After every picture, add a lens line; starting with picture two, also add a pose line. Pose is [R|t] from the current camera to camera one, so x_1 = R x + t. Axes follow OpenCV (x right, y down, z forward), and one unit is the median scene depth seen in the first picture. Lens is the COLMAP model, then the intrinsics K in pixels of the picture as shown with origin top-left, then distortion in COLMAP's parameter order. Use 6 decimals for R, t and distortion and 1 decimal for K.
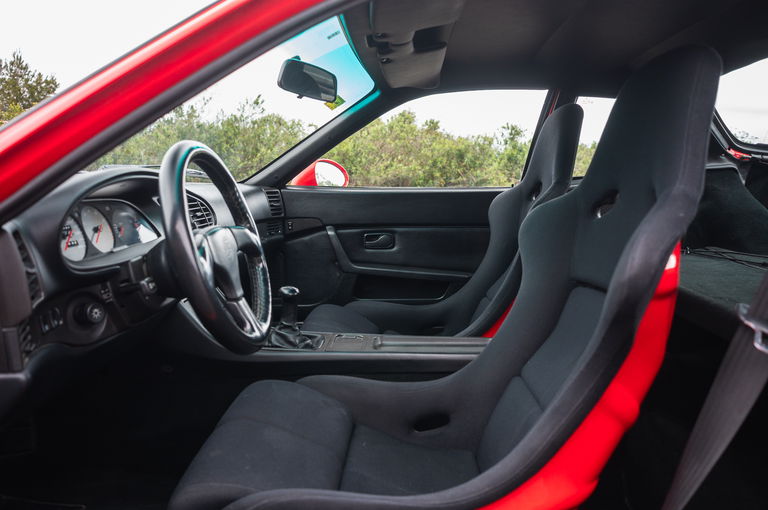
lens RADIAL K [[576.7, 0, 376.4], [0, 576.7, 255.1], [0, 0, 1]] dist [0.006585, 0.002452]
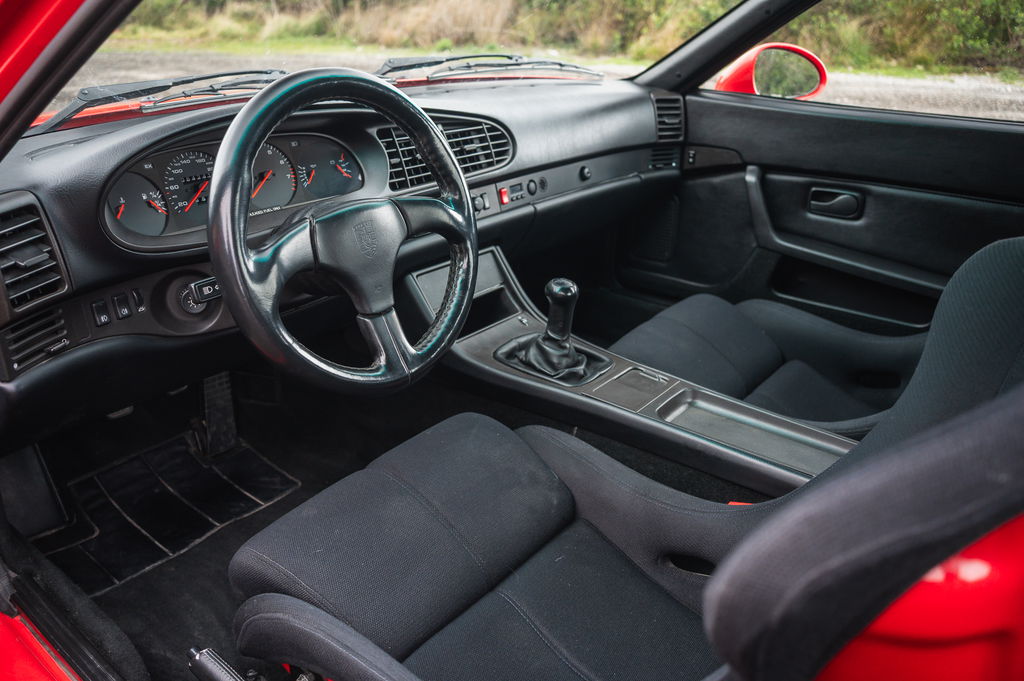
lens RADIAL K [[768.9, 0, 514.5], [0, 768.9, 345.9], [0, 0, 1]] dist [0.006585, 0.002452]
pose [[0.806775, 0.260530, -0.530318, 0.193904], [-0.105053, 0.946487, 0.305165, -0.092444], [0.581444, -0.190488, 0.790972, 0.189093]]
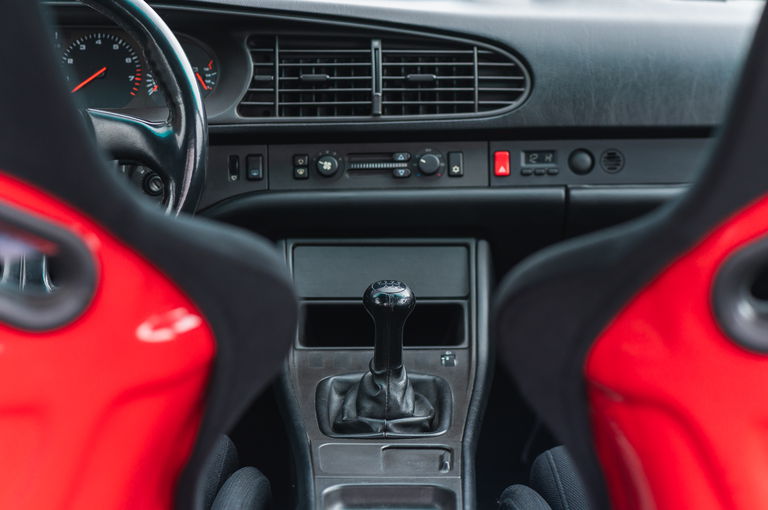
lens RADIAL K [[1880.6, 0, 384.7], [0, 1880.6, 254.9], [0, 0, 1]] dist [0.038177, 0.000000]
pose [[0.054124, 0.275016, -0.959915, 0.799428], [-0.133295, 0.954710, 0.266009, -0.228770], [0.989597, 0.113554, 0.088330, 0.601204]]
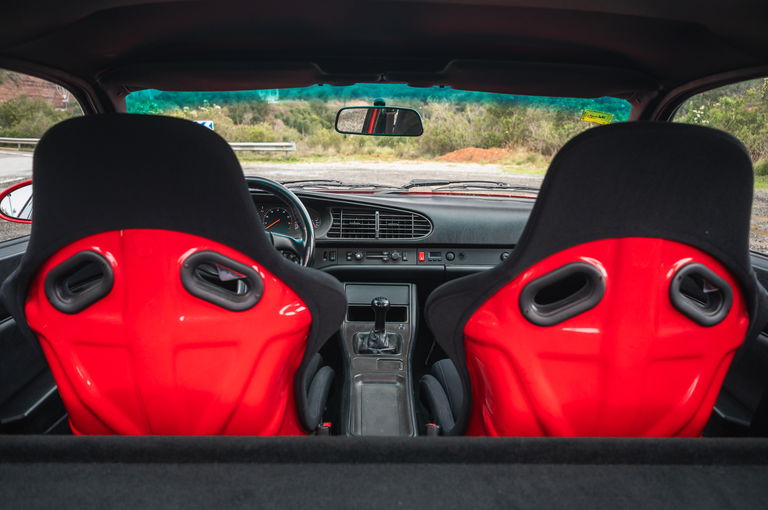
lens RADIAL K [[576.7, 0, 381.4], [0, 576.7, 255.3], [0, 0, 1]] dist [0.006585, 0.002452]
pose [[0.059989, 0.207835, -0.976323, 0.651202], [-0.155012, 0.968158, 0.196572, -0.175147], [0.986090, 0.139549, 0.090296, 0.610405]]
